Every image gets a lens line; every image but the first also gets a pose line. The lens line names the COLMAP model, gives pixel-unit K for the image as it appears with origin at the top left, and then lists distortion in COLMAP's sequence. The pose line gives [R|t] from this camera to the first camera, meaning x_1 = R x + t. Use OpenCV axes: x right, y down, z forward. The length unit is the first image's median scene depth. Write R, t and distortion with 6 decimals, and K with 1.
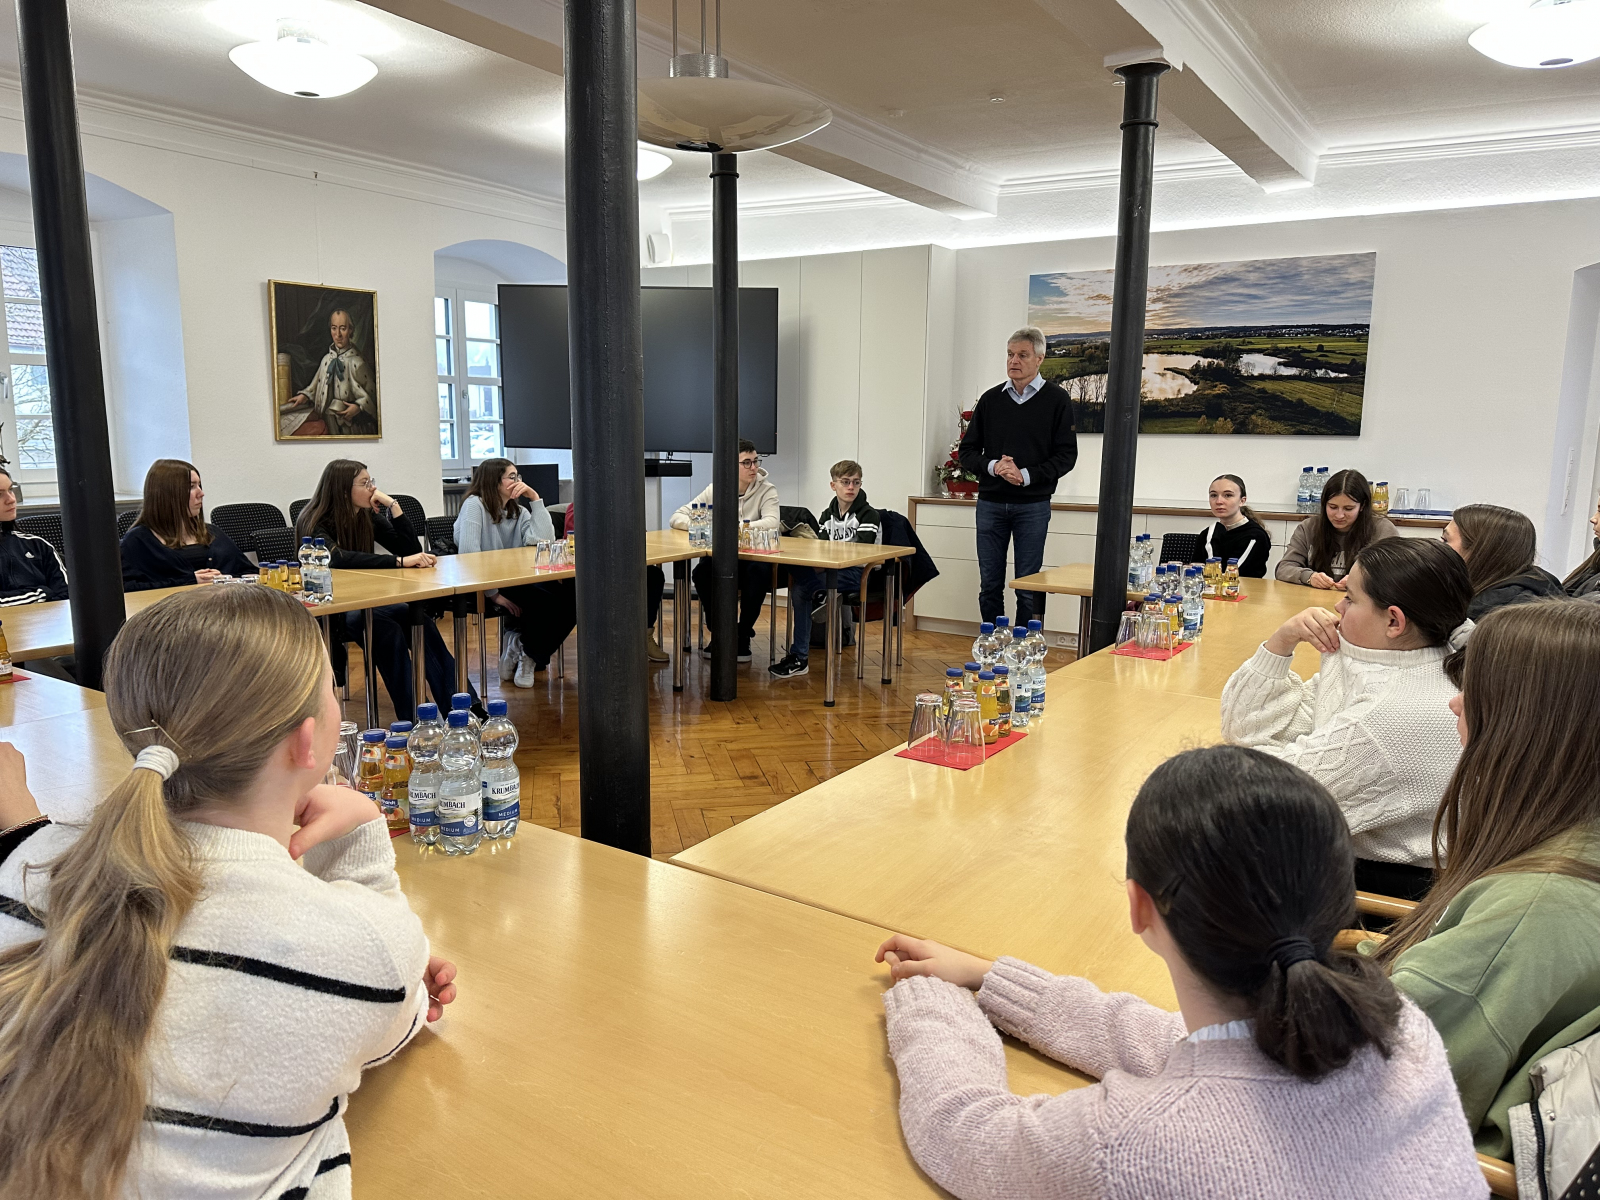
lens RADIAL K [[1103.1, 0, 800.0], [0, 1103.1, 600.0], [0, 0, 1]] dist [-0.002297, -0.000767]
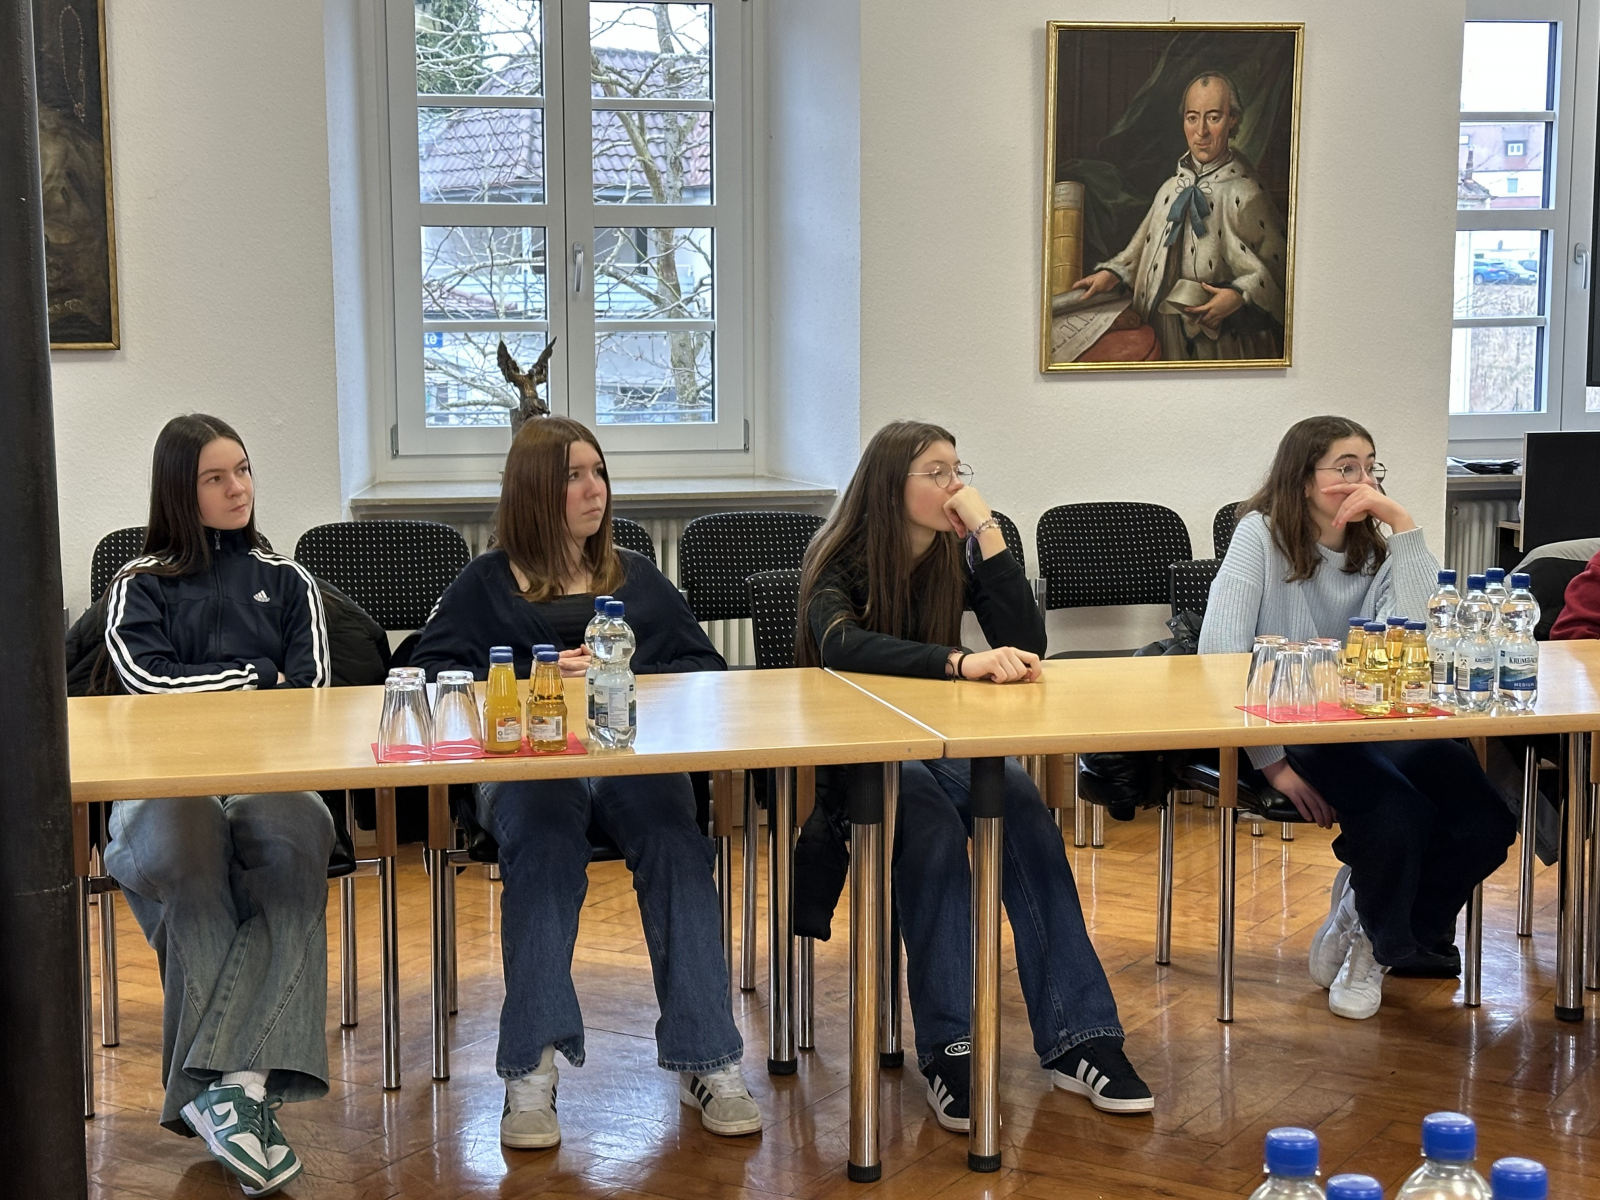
lens RADIAL K [[2464.8, 0, 800.0], [0, 2464.8, 600.0], [0, 0, 1]] dist [0.166657, 0.054417]
pose [[0.740141, 0.062545, -0.669537, 0.170766], [-0.096563, 0.995232, -0.013776, -0.031755], [0.665483, 0.074848, 0.742651, 0.209663]]
